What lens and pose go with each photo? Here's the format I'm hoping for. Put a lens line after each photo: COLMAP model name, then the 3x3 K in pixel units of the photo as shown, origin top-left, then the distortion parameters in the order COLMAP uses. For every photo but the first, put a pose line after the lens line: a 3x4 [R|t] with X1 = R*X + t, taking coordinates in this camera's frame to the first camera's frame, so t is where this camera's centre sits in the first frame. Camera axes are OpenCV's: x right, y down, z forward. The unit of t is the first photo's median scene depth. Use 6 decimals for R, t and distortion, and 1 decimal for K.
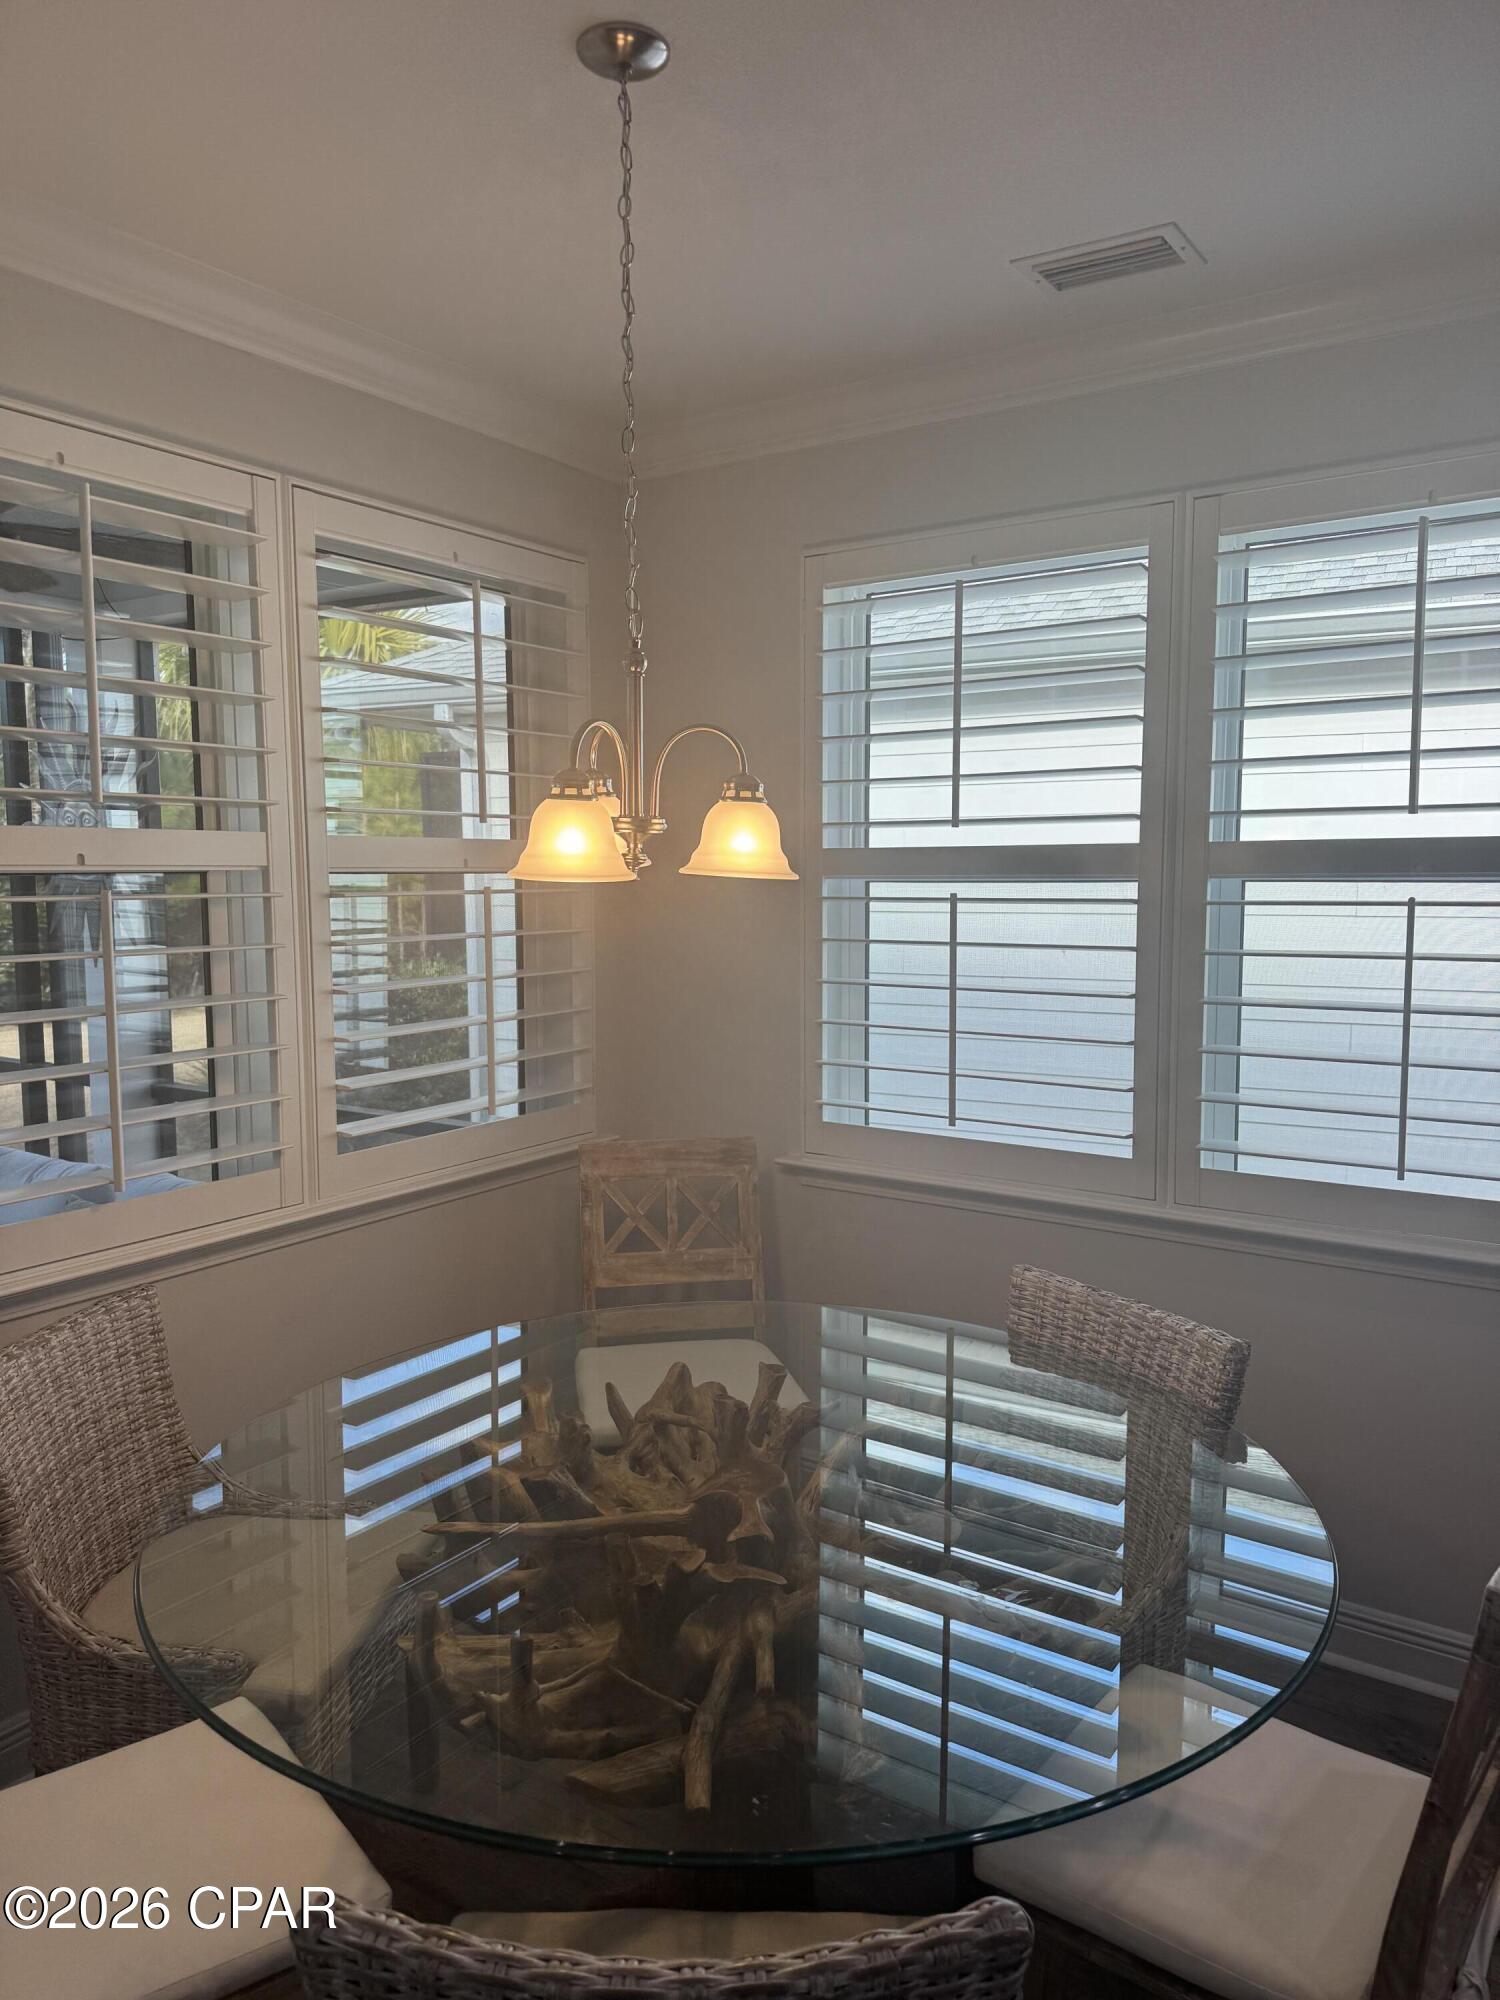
lens RADIAL K [[1429.8, 0, 750.0], [0, 1429.8, 1000.0], [0, 0, 1]] dist [0.104428, -0.157249]
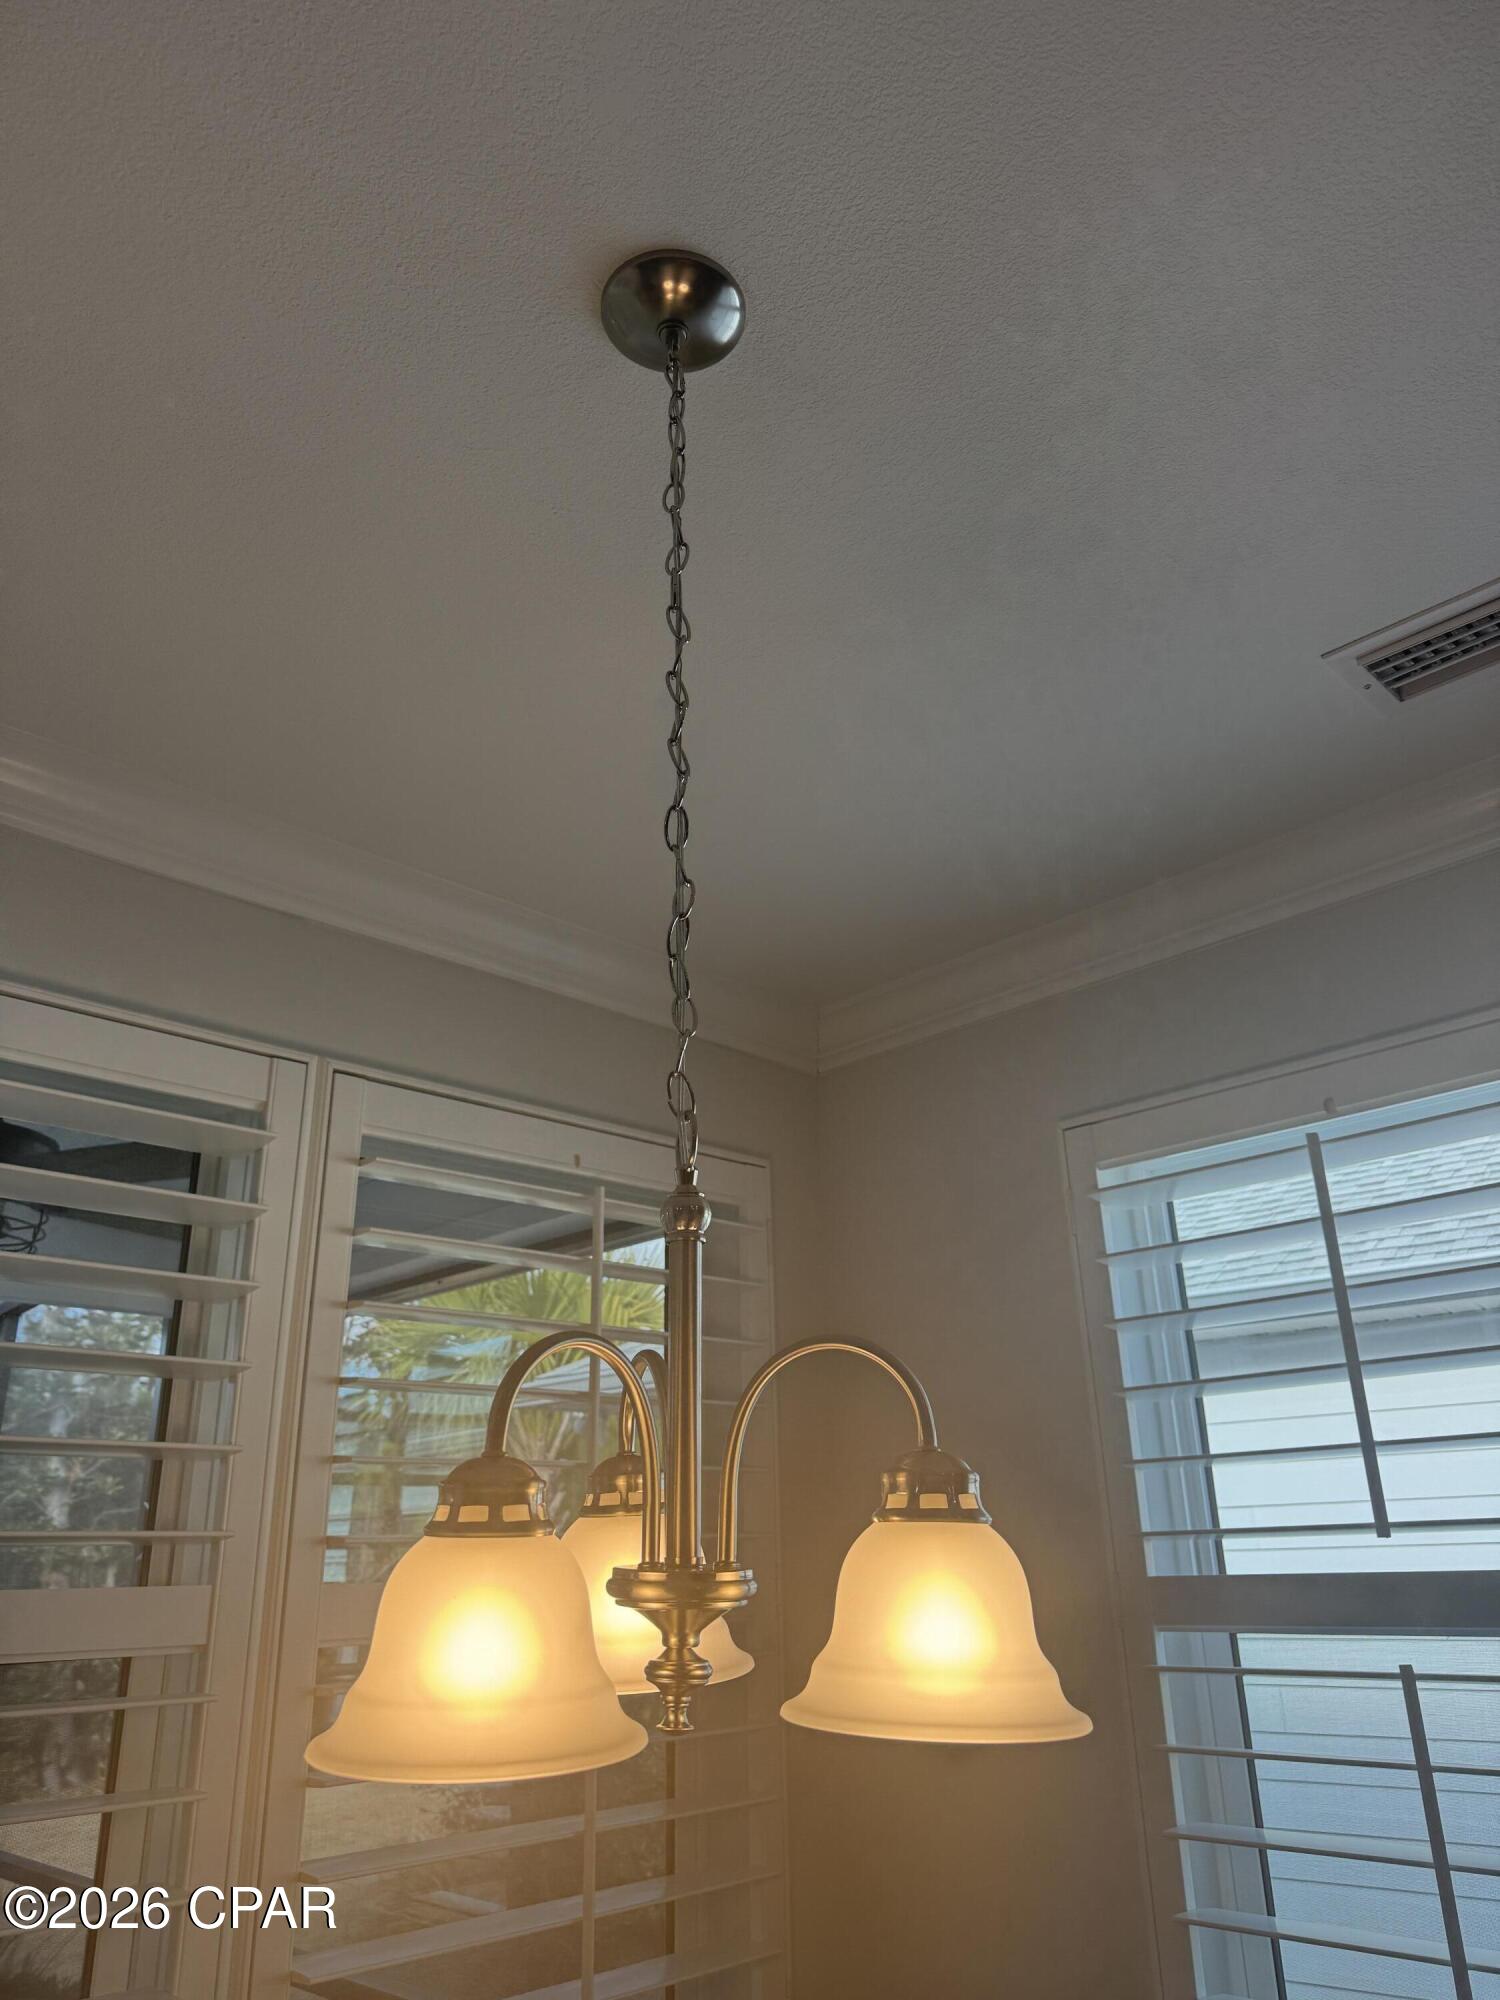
lens RADIAL K [[1429.8, 0, 750.0], [0, 1429.8, 1000.0], [0, 0, 1]] dist [0.104428, -0.157249]
pose [[0.979492, -0.094797, -0.177789, 0.021749], [0.005230, 0.894067, -0.447903, -0.058688], [0.201415, 0.437787, 0.876227, 0.381220]]
